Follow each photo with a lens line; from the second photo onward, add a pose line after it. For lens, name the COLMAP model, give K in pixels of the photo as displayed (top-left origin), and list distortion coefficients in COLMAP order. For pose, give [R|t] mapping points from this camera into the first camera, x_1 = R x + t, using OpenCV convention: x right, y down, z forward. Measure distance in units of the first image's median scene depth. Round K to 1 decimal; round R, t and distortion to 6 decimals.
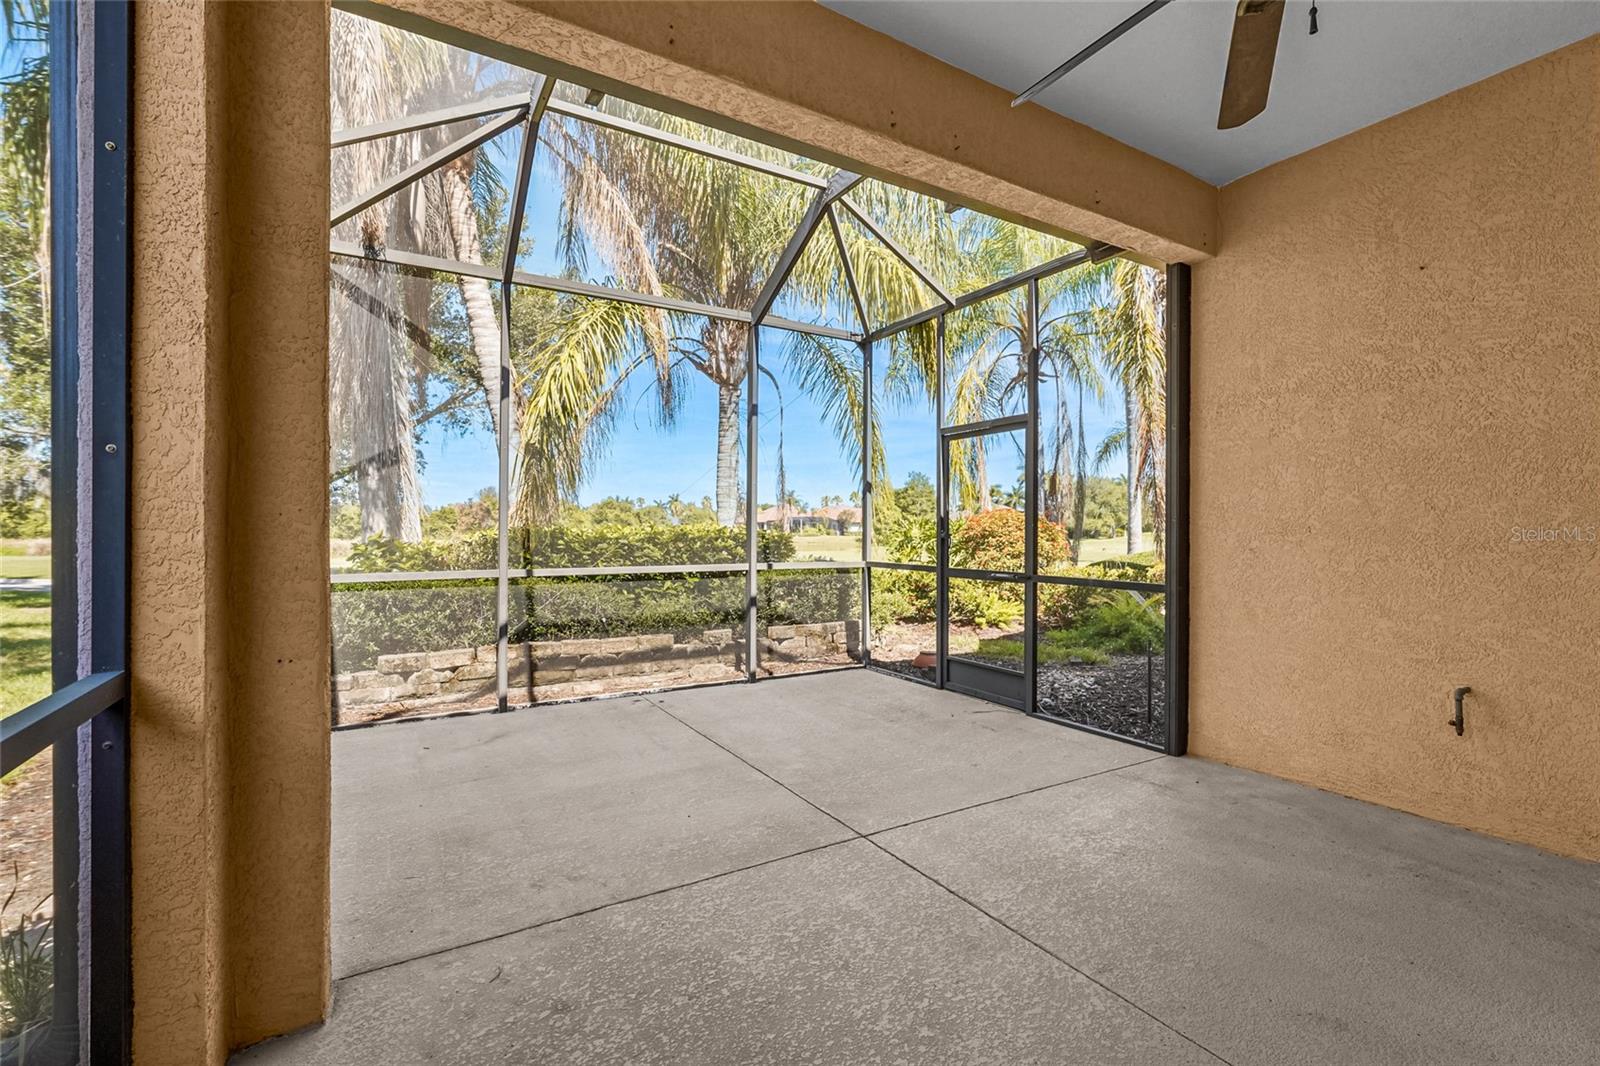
lens RADIAL K [[715.2, 0, 805.1], [0, 715.2, 532.8], [0, 0, 1]] dist [0.001004, -0.000011]
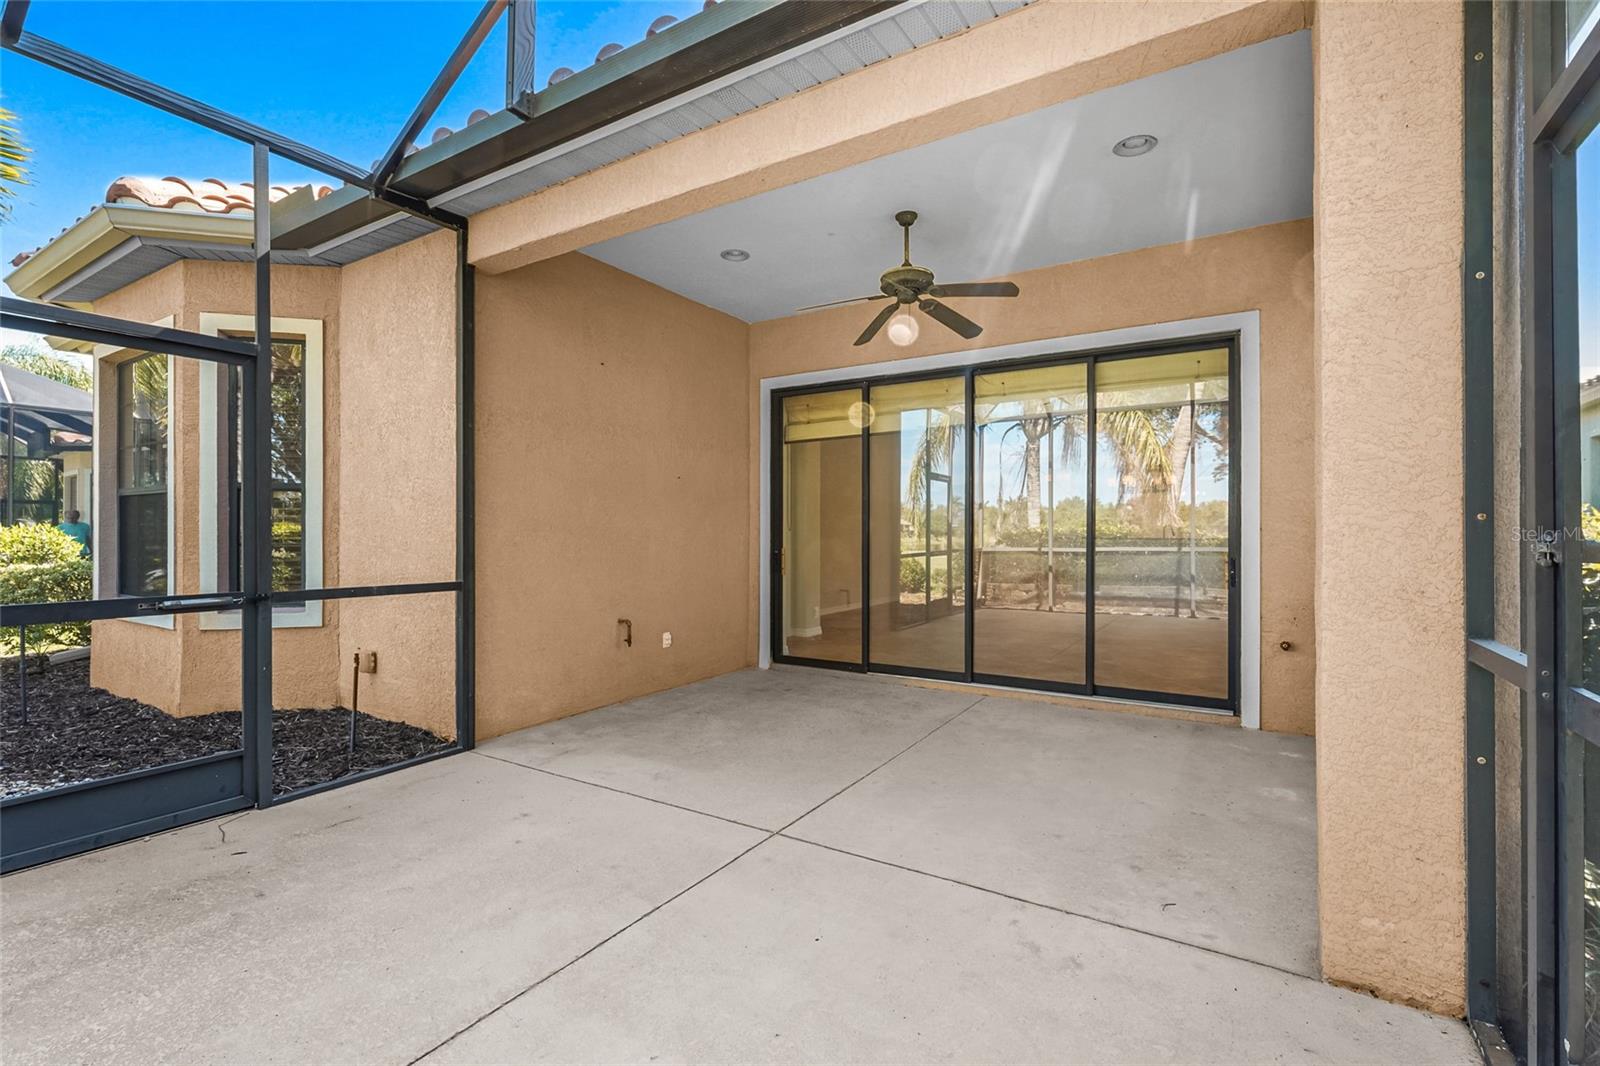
lens RADIAL K [[715.2, 0, 812.8], [0, 715.2, 534.8], [0, 0, 1]] dist [0.001004, -0.000011]
pose [[-0.465162, -0.004589, 0.885214, -0.624620], [-0.001030, 0.999989, 0.004643, 0.003037], [-0.885225, 0.001248, -0.465161, 1.076402]]
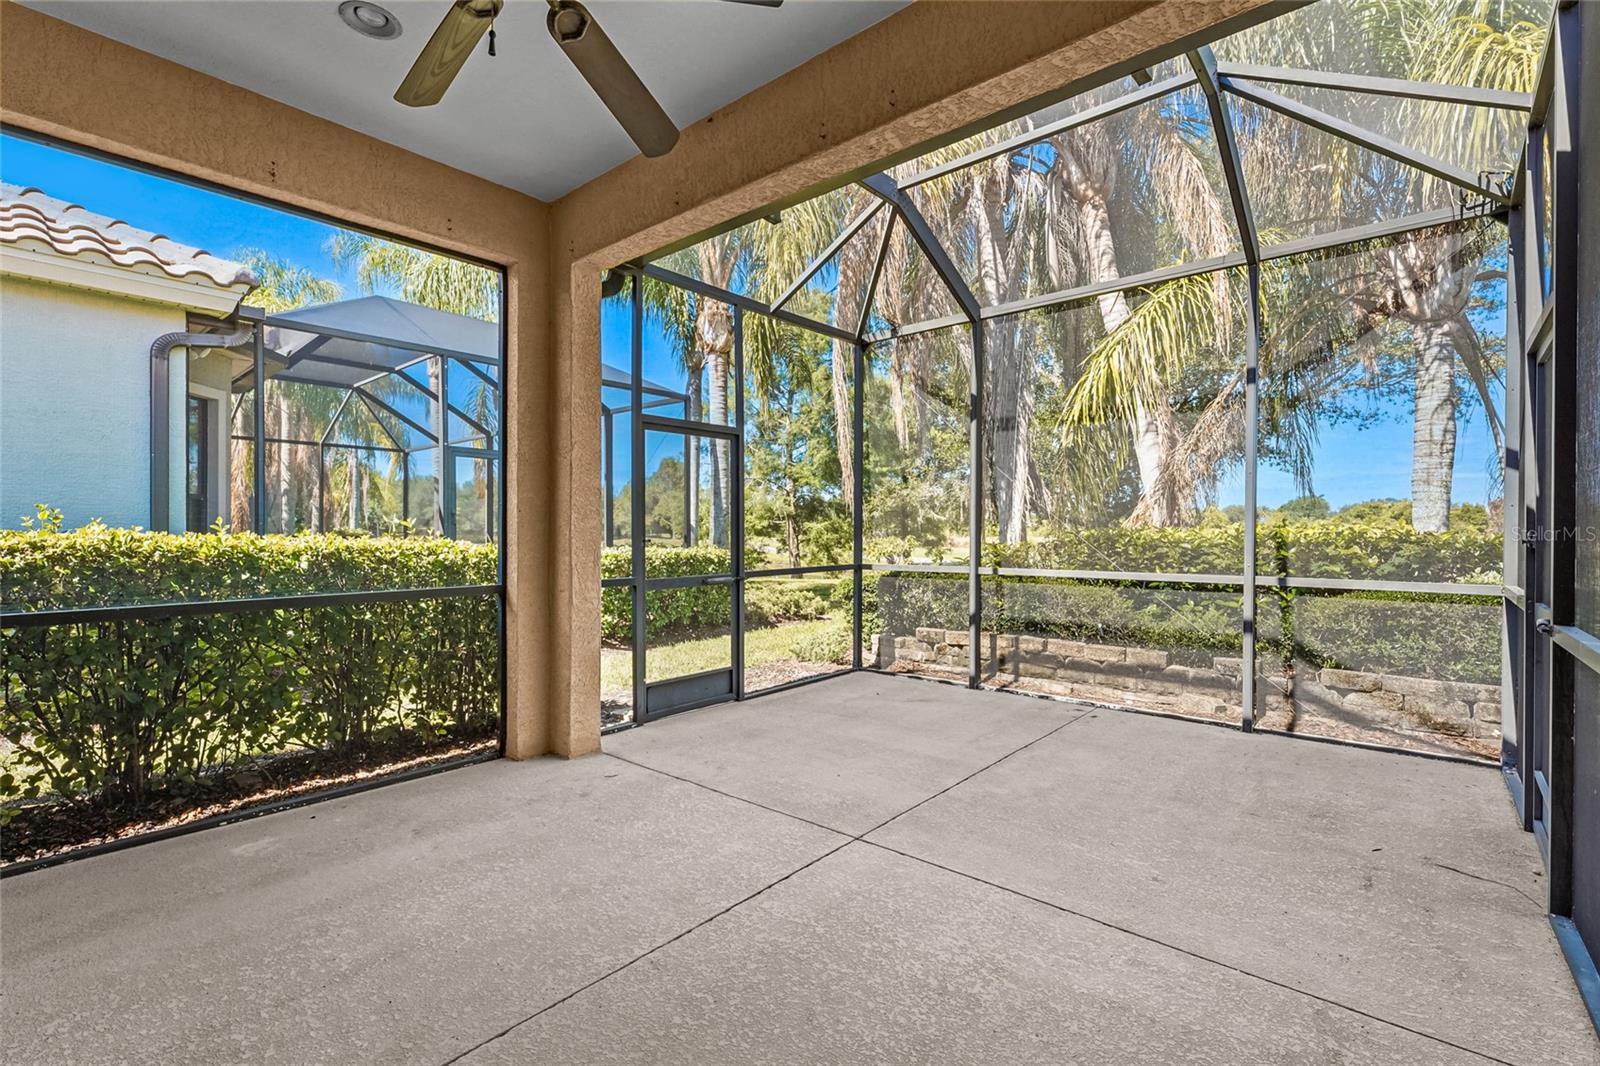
lens RADIAL K [[715.2, 0, 798.7], [0, 715.2, 531.9], [0, 0, 1]] dist [0.001004, -0.000011]
pose [[0.313563, -0.004215, -0.949558, 0.766054], [-0.001247, 0.999987, -0.004851, -0.000150], [0.949567, 0.002705, 0.313554, 0.460480]]
